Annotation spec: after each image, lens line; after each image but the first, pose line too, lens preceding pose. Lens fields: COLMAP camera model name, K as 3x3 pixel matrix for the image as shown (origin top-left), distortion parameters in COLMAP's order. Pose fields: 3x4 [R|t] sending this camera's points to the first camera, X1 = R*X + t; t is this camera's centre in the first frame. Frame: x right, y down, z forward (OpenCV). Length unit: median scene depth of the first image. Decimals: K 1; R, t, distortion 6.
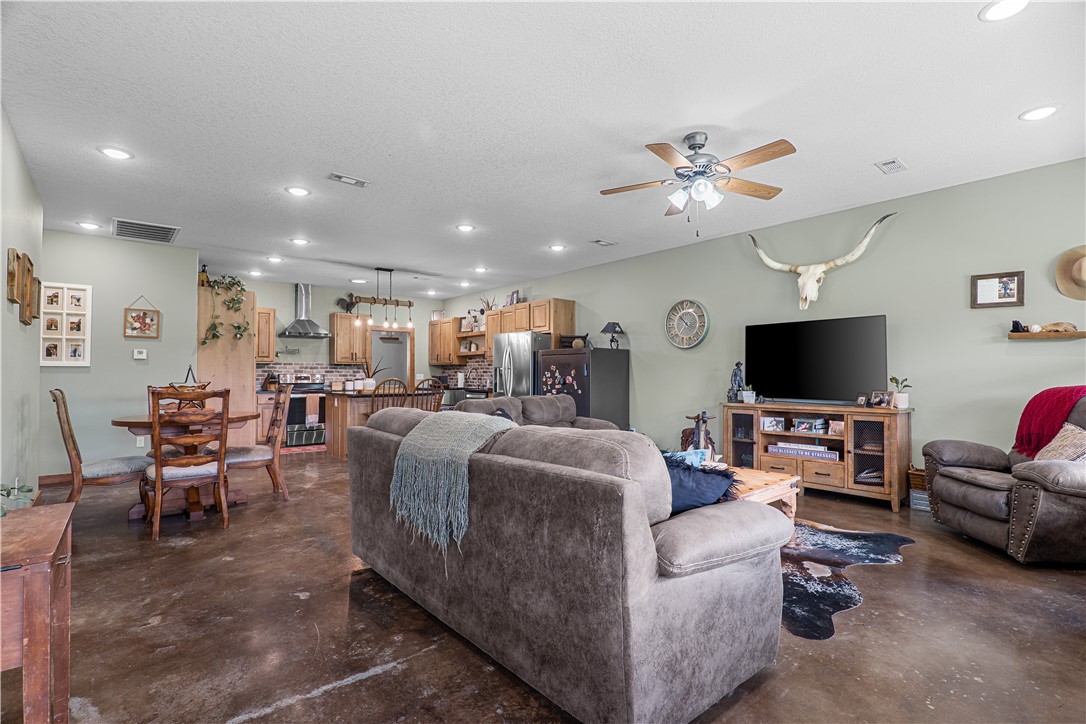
lens RADIAL K [[508.0, 0, 535.9], [0, 508.0, 362.0], [0, 0, 1]] dist [-0.017400, 0.002251]
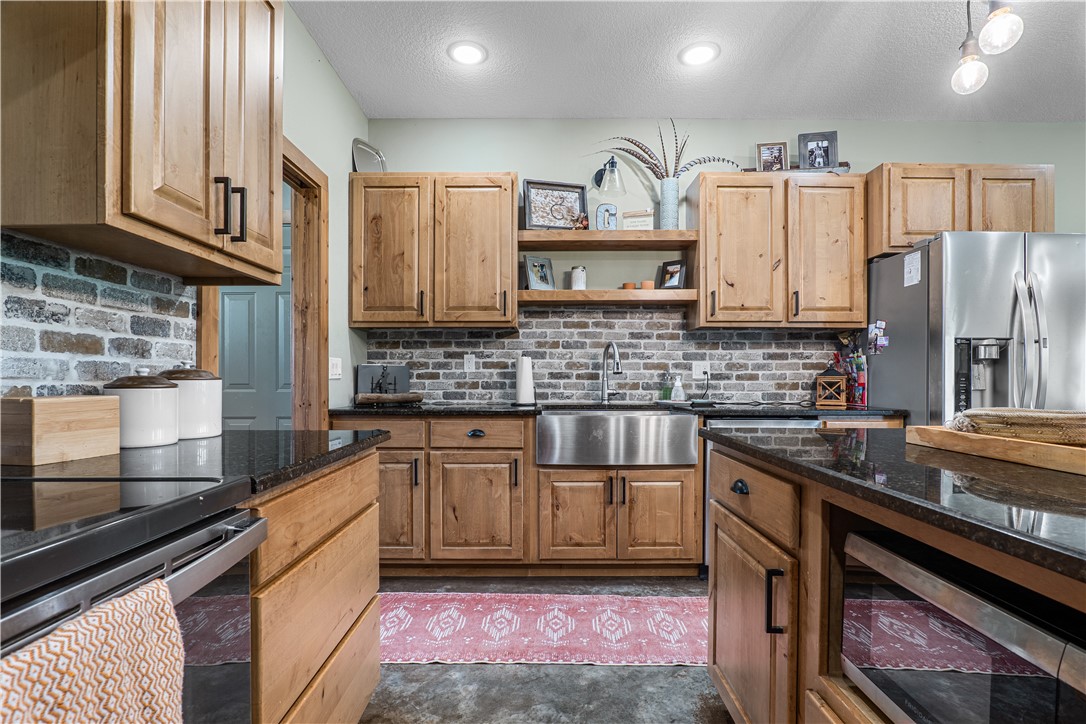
lens RADIAL K [[508.0, 0, 544.4], [0, 508.0, 379.4], [0, 0, 1]] dist [-0.017400, 0.002251]
pose [[0.644750, -0.000149, 0.764394, -0.489141], [-0.024908, 0.999465, 0.021204, 0.036648], [-0.763988, -0.032711, 0.644401, 1.006465]]
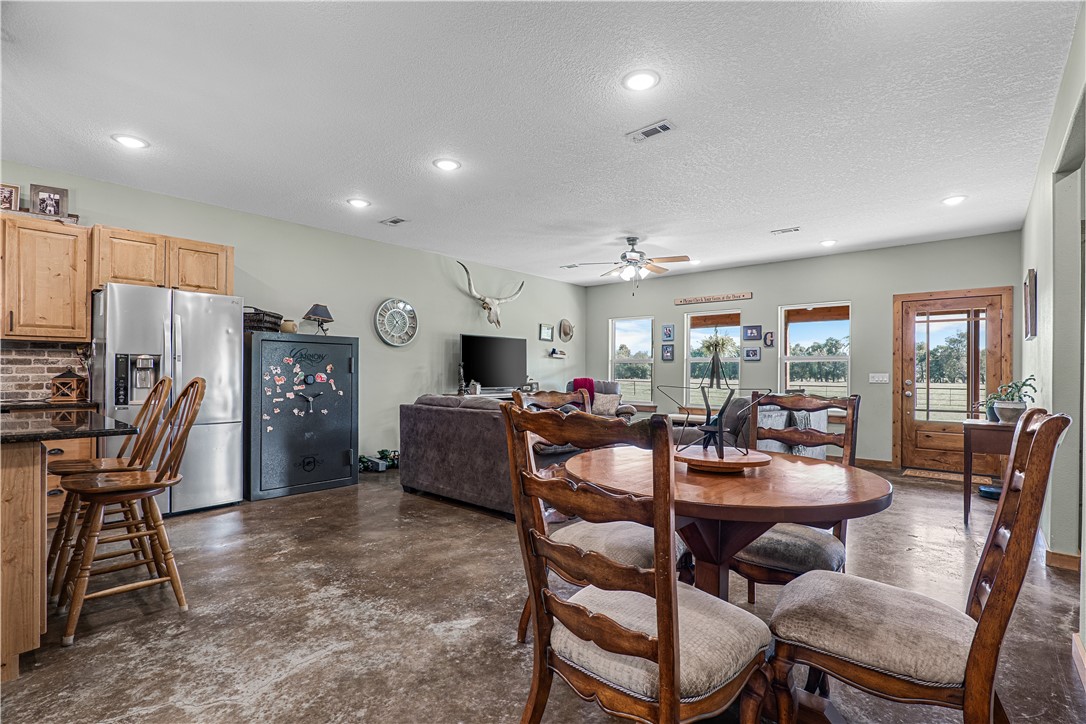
lens RADIAL K [[508.0, 0, 544.7], [0, 508.0, 372.7], [0, 0, 1]] dist [-0.017400, 0.002251]
pose [[-0.146763, 0.003353, 0.989166, -0.613841], [-0.029686, 0.999529, -0.007793, 0.020767], [-0.988726, -0.030509, -0.146594, 0.681154]]
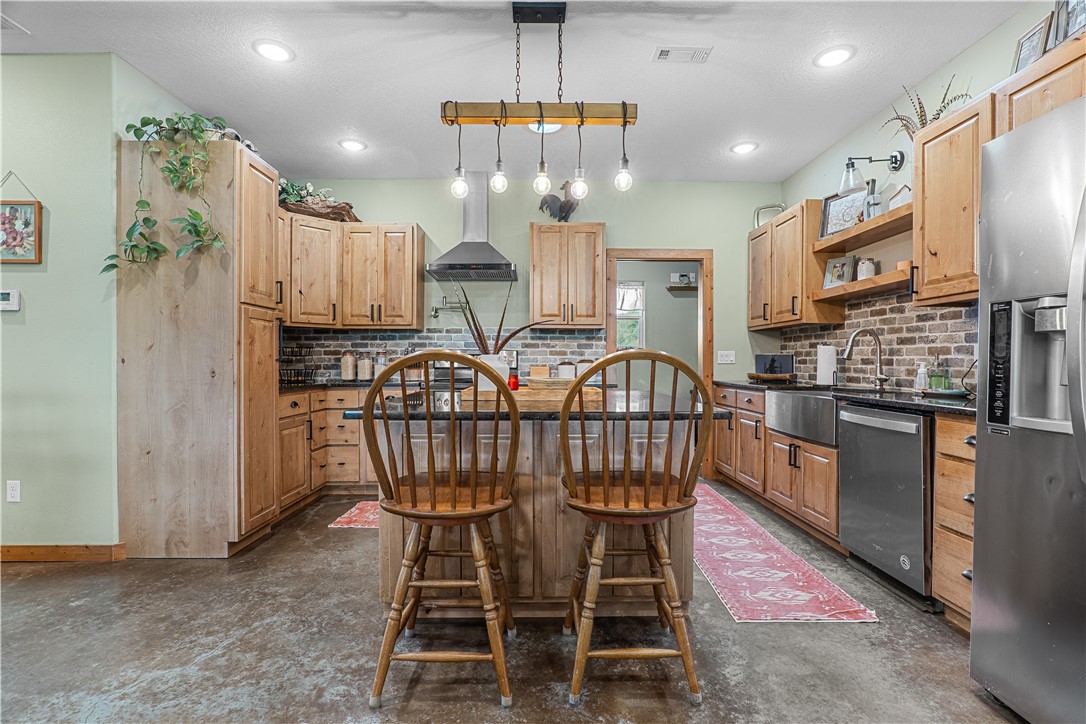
lens RADIAL K [[508.0, 0, 542.0], [0, 508.0, 365.7], [0, 0, 1]] dist [-0.017400, 0.002251]
pose [[0.775988, 0.010636, -0.630657, -0.095508], [0.013007, 0.999375, 0.032859, 0.027359], [0.630613, -0.033701, 0.775365, 0.737306]]
